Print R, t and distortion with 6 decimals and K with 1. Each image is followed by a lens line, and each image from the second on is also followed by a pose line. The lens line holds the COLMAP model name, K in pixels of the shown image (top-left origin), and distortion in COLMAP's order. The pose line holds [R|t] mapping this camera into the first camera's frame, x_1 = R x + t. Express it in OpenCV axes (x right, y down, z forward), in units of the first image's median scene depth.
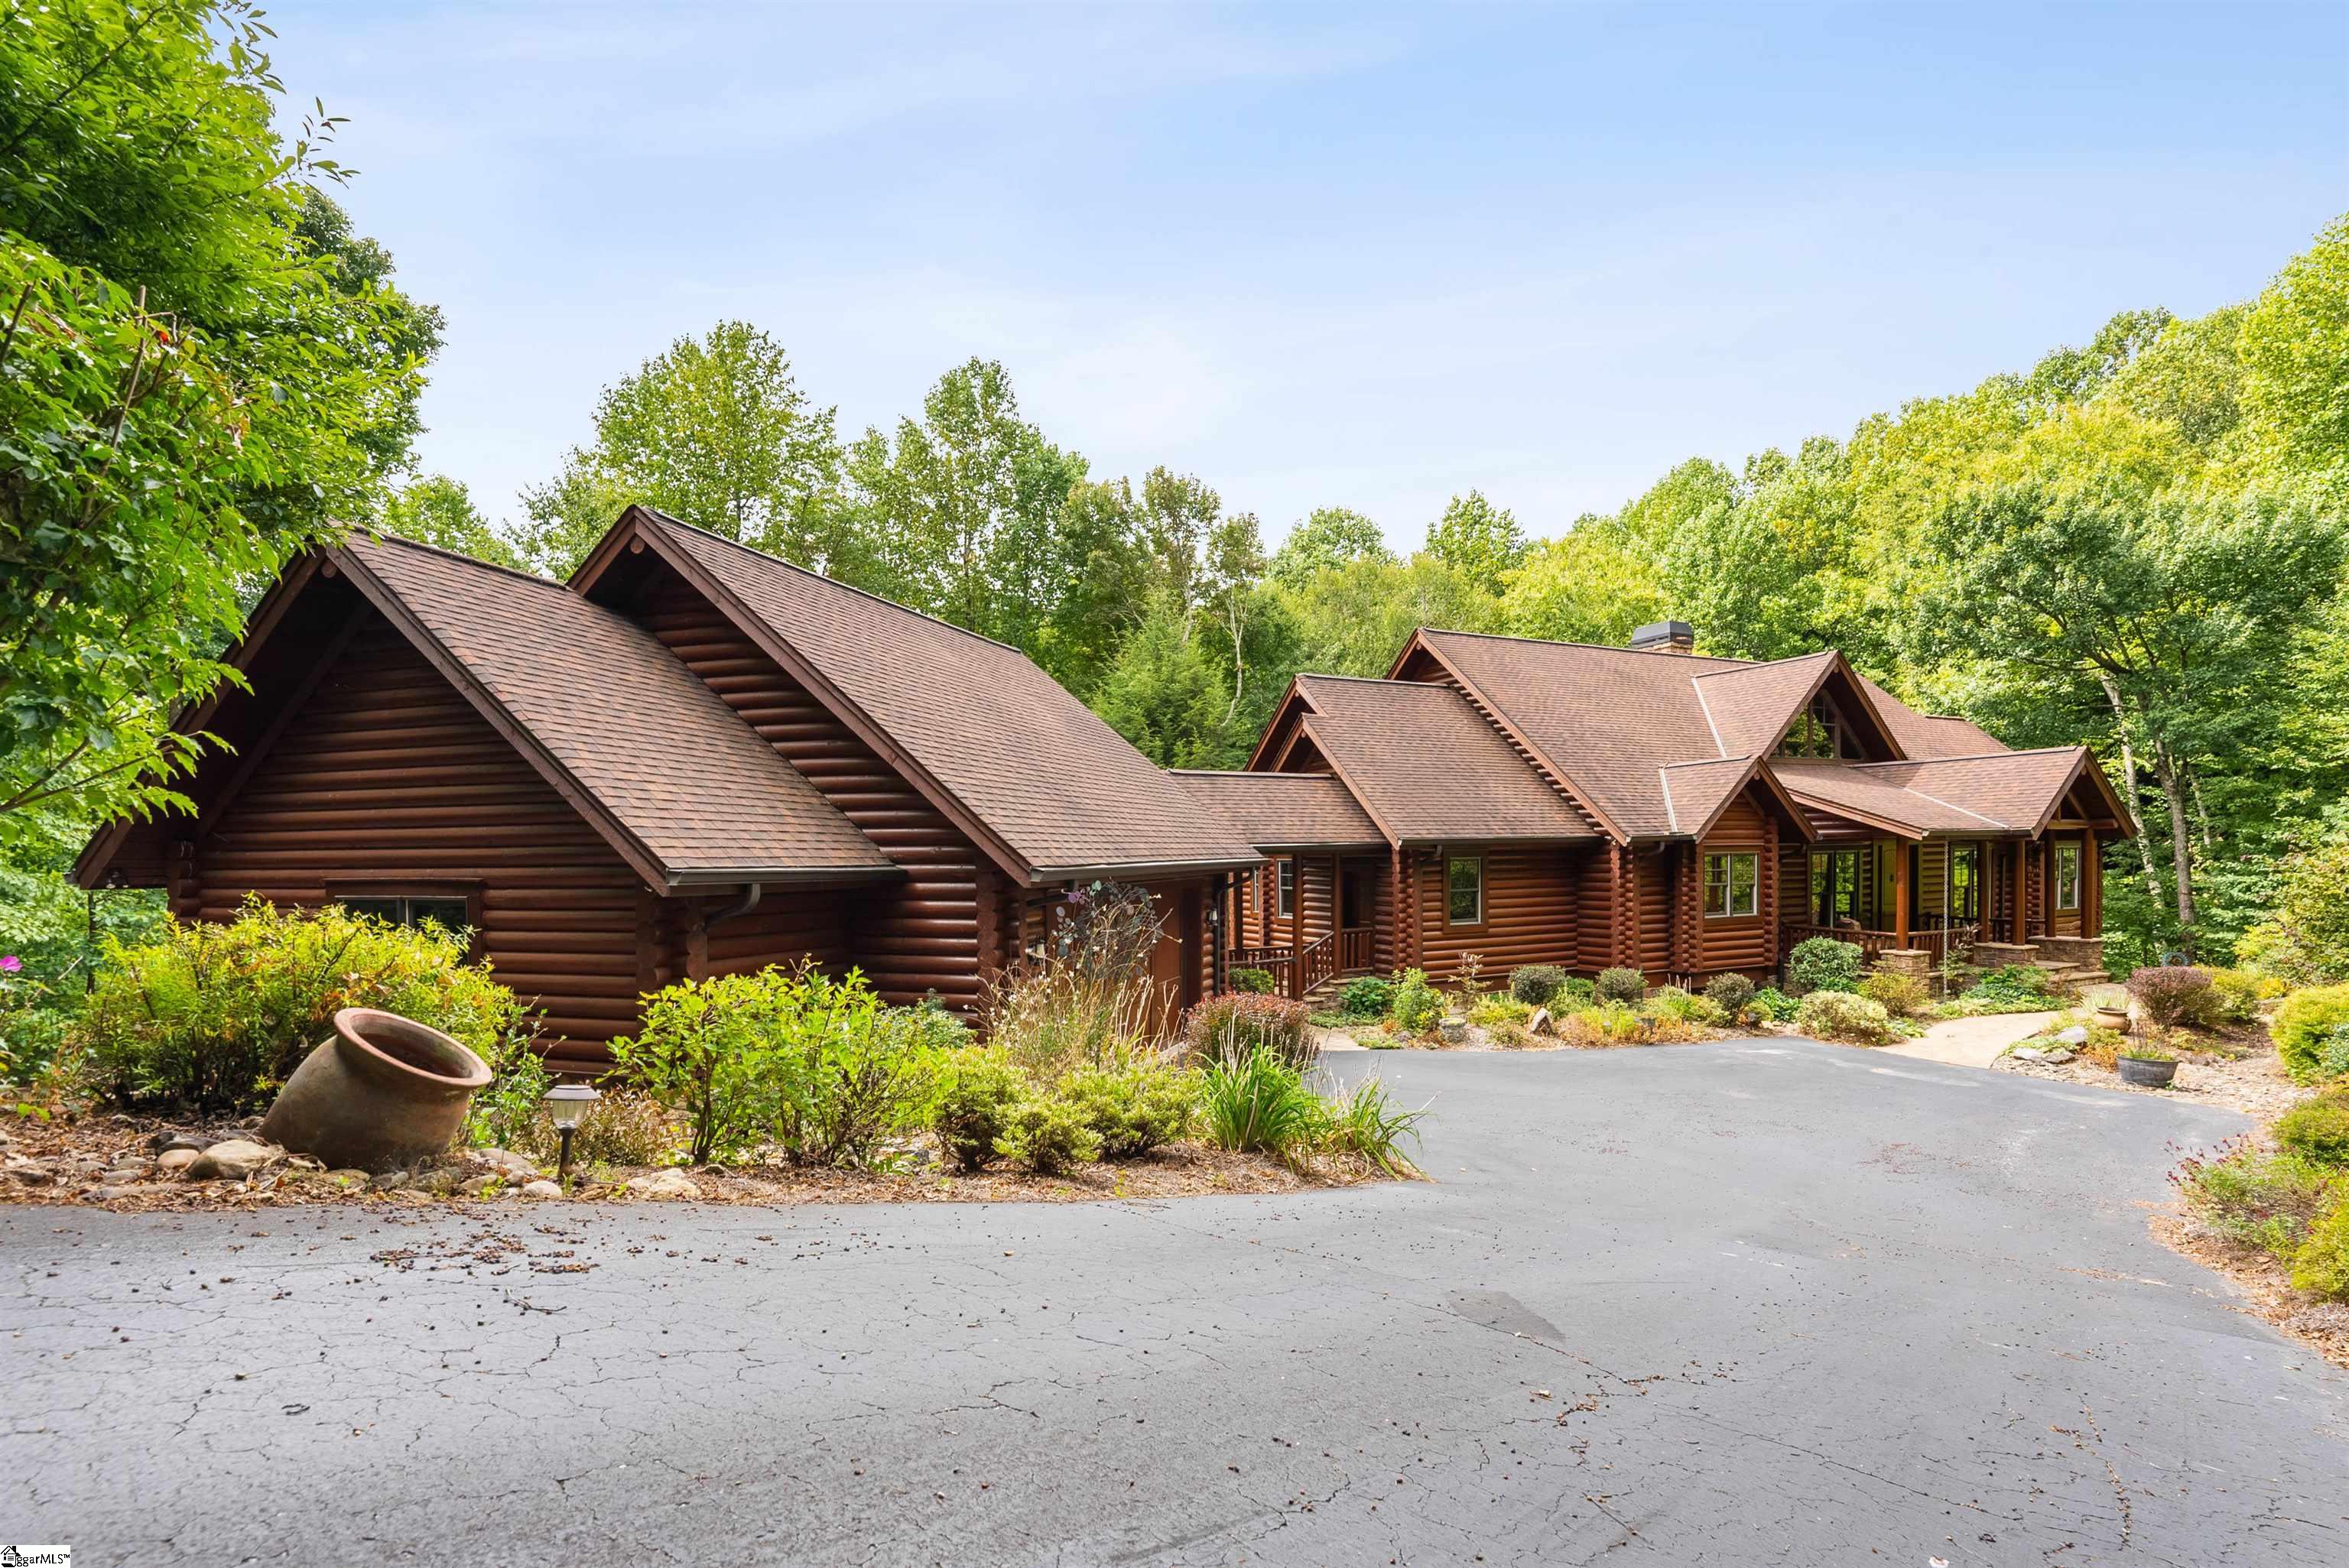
lens RADIAL K [[1062.0, 0, 1179.7], [0, 1062.0, 802.7], [0, 0, 1]] dist [-0.004194, 0.000677]
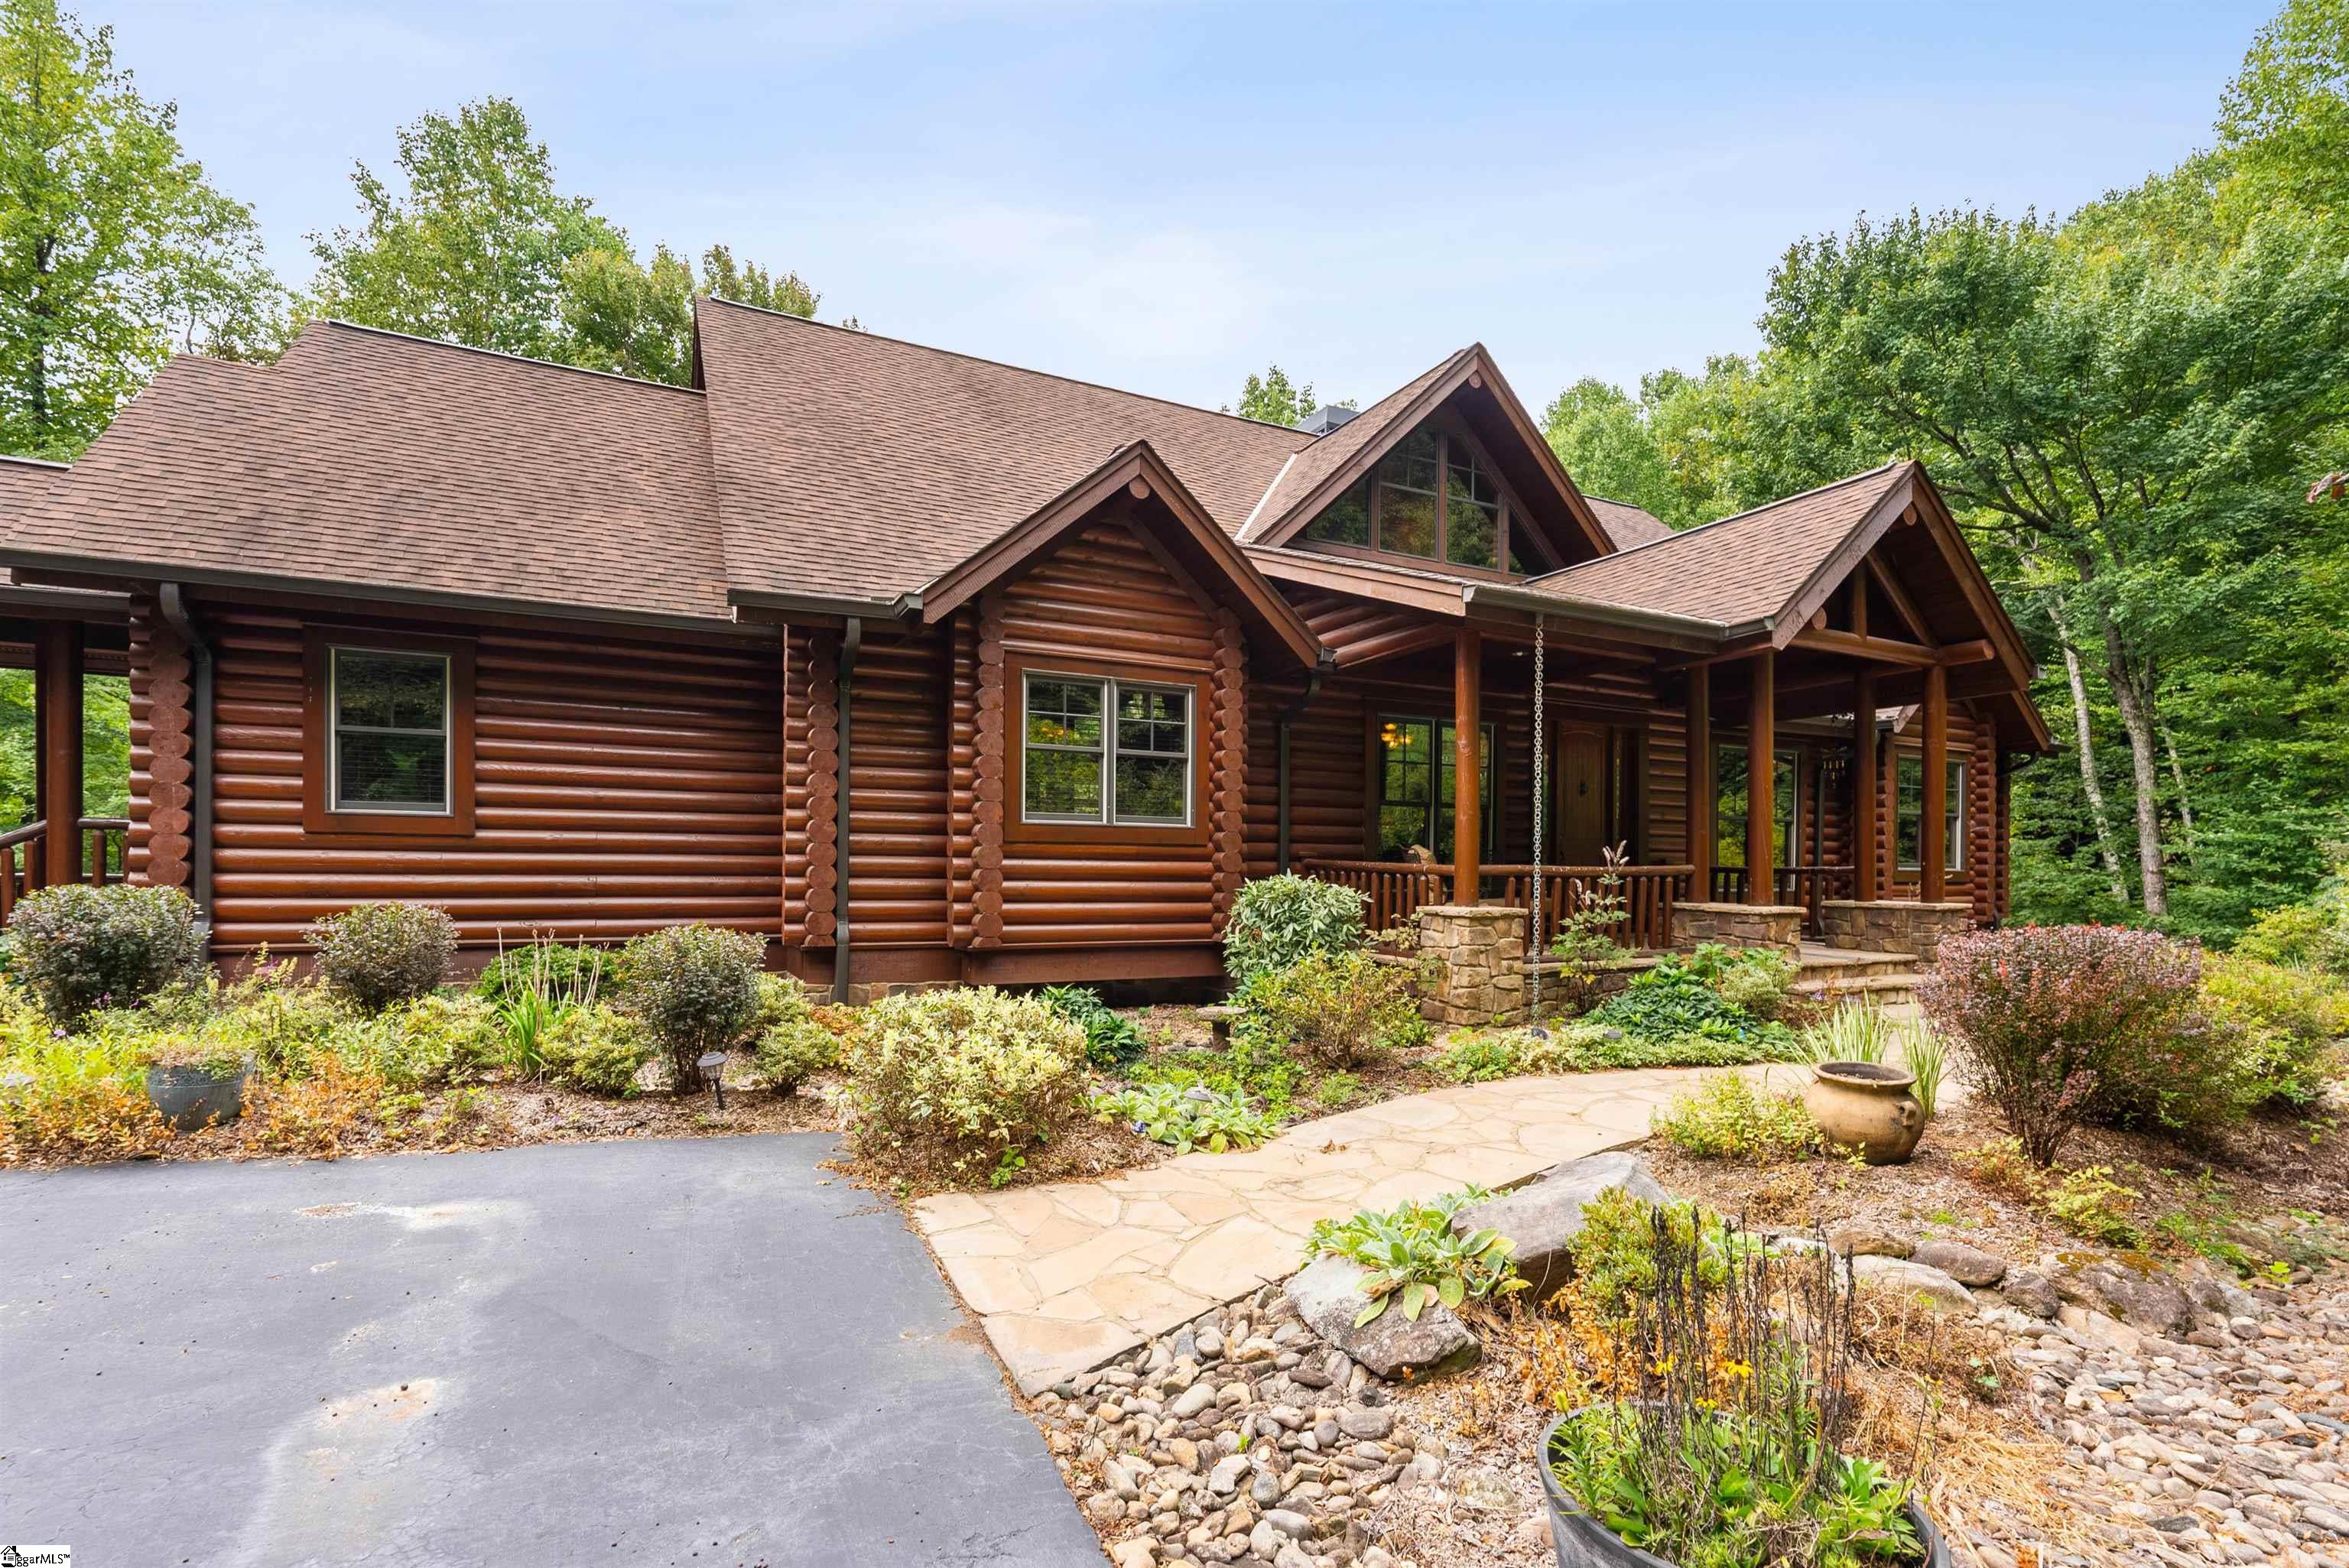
lens RADIAL K [[1041.5, 0, 1183.3], [0, 1041.5, 783.1], [0, 0, 1]] dist [-0.015325, 0.003989]
pose [[0.999730, 0.023141, -0.001992, 0.516703], [-0.023188, 0.999336, -0.028099, 0.095421], [0.001341, 0.028138, 0.999603, 0.531805]]
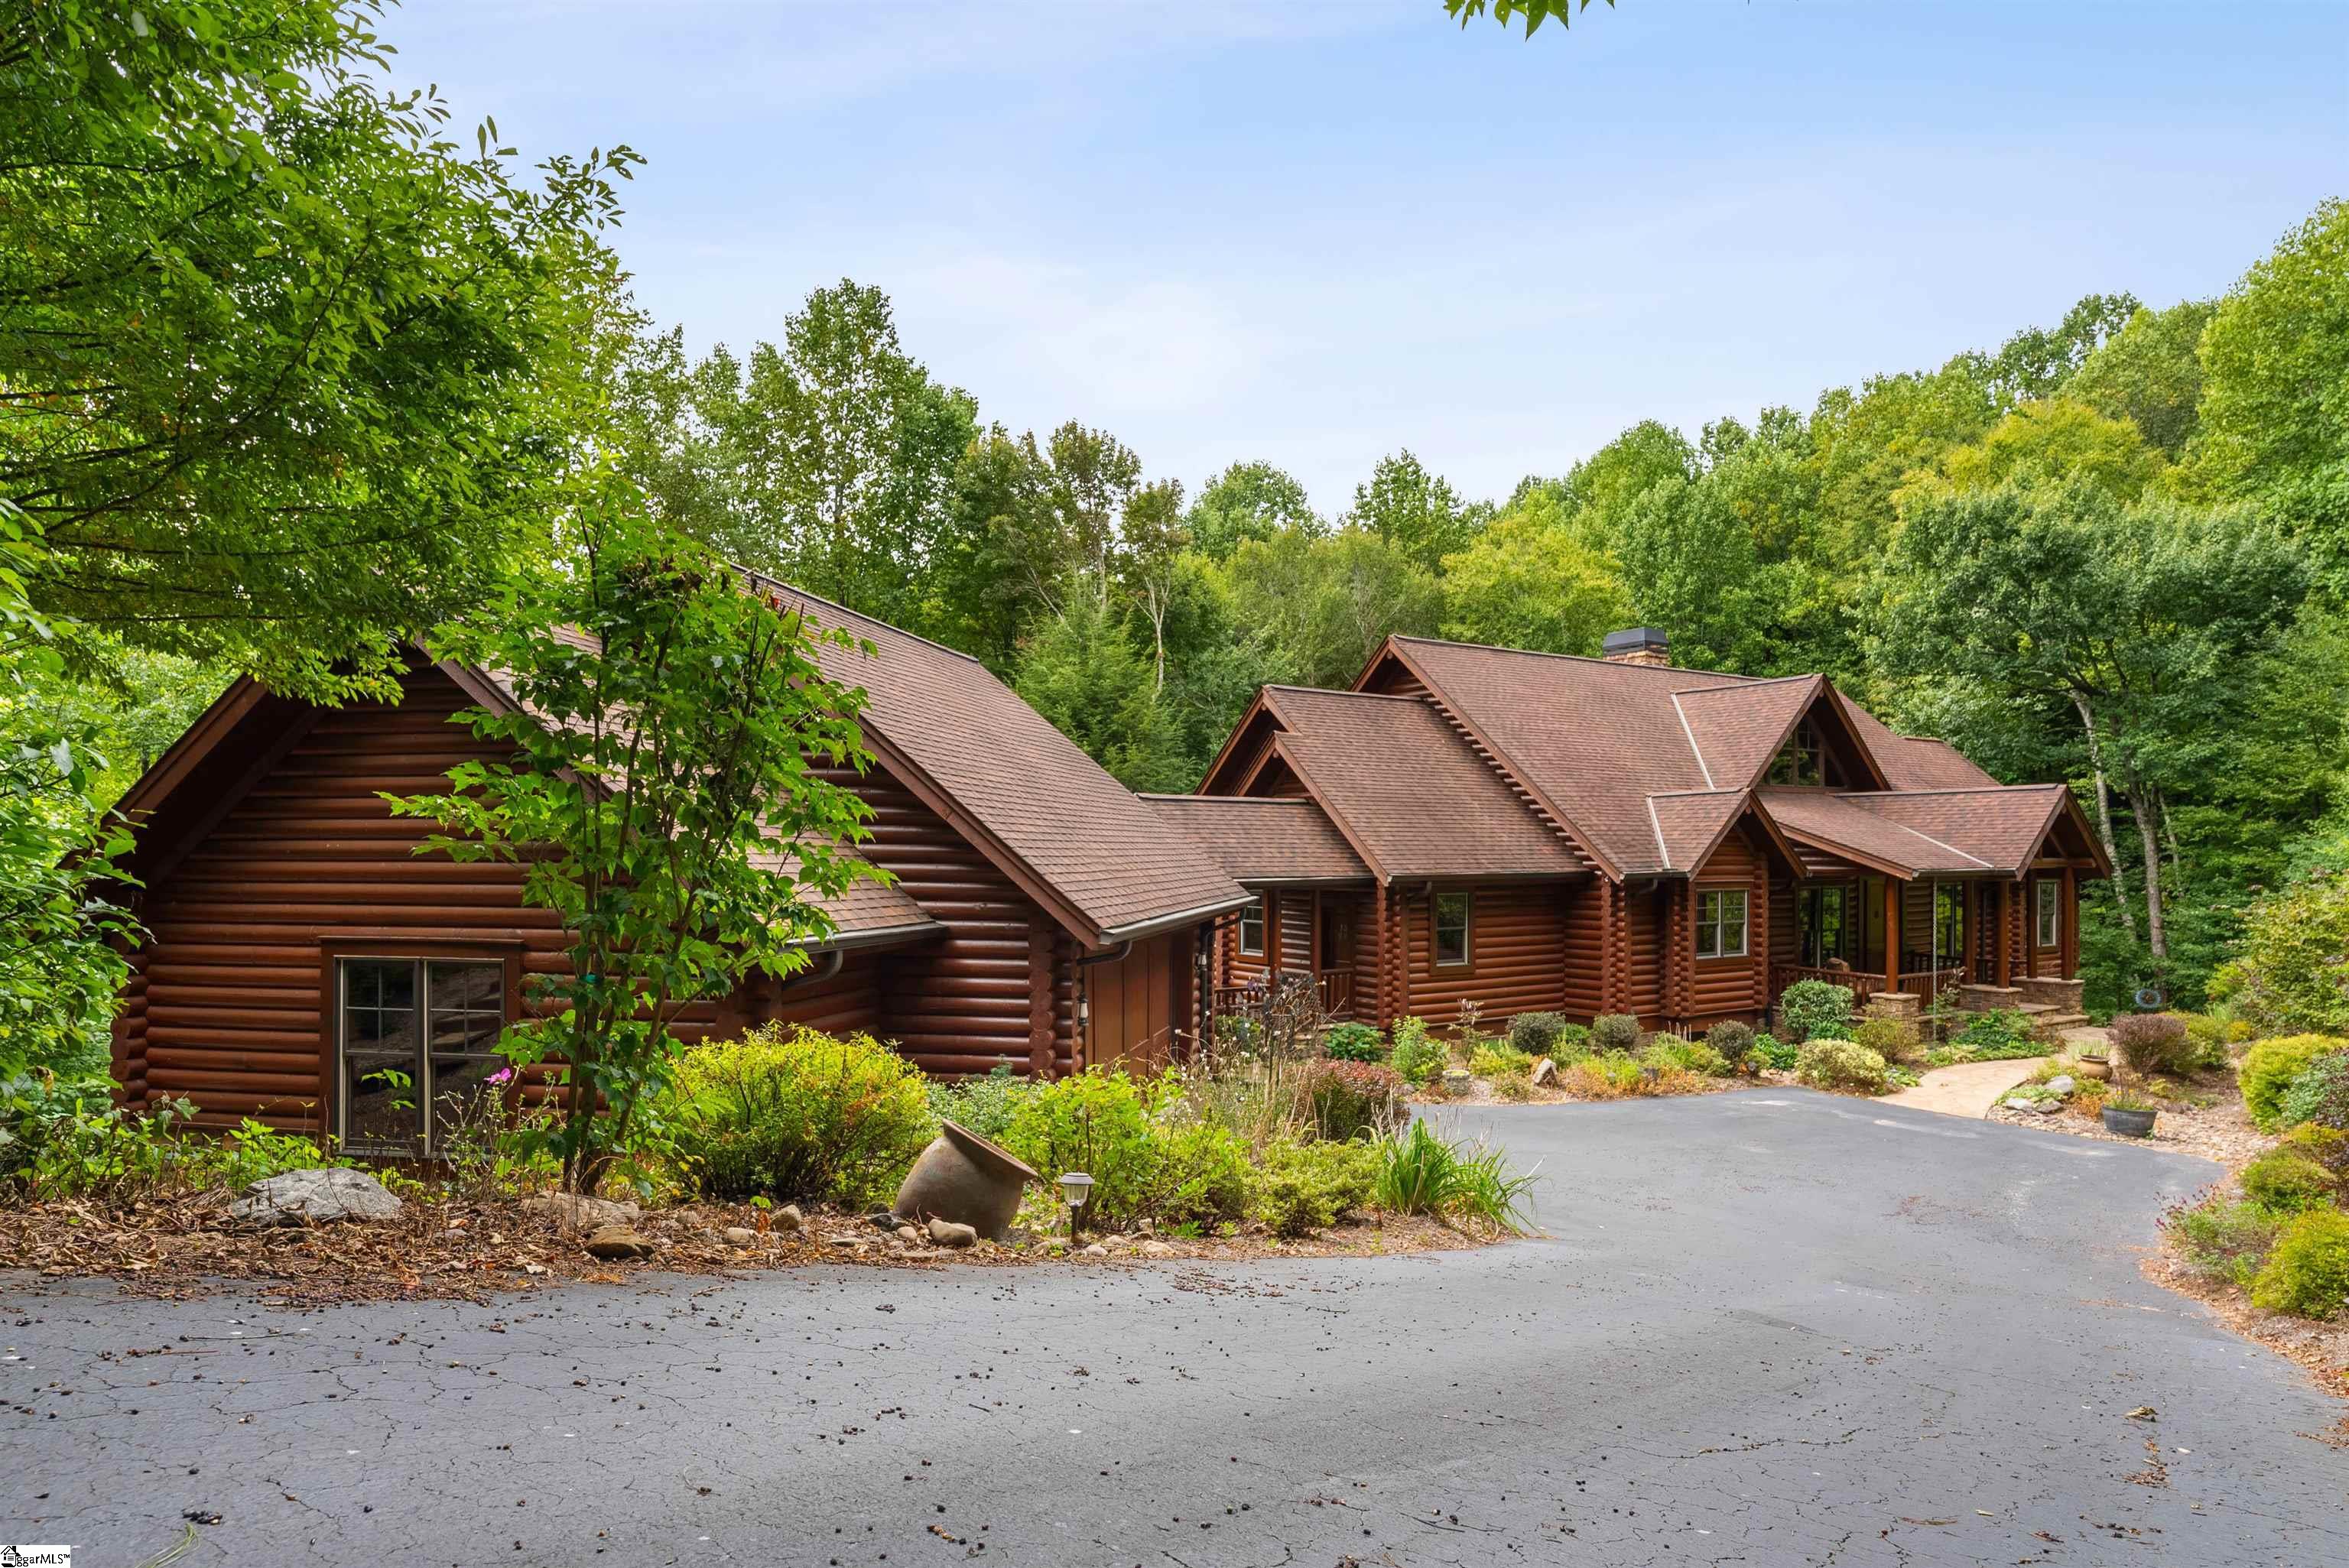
lens RADIAL K [[1286.3, 0, 1167.0], [0, 1286.3, 753.1], [0, 0, 1]] dist [0.000862, -0.001252]
pose [[0.994205, 0.018941, 0.105816, -0.096640], [-0.015927, 0.999445, -0.029256, -0.032456], [-0.106311, 0.027401, 0.993955, -0.095359]]
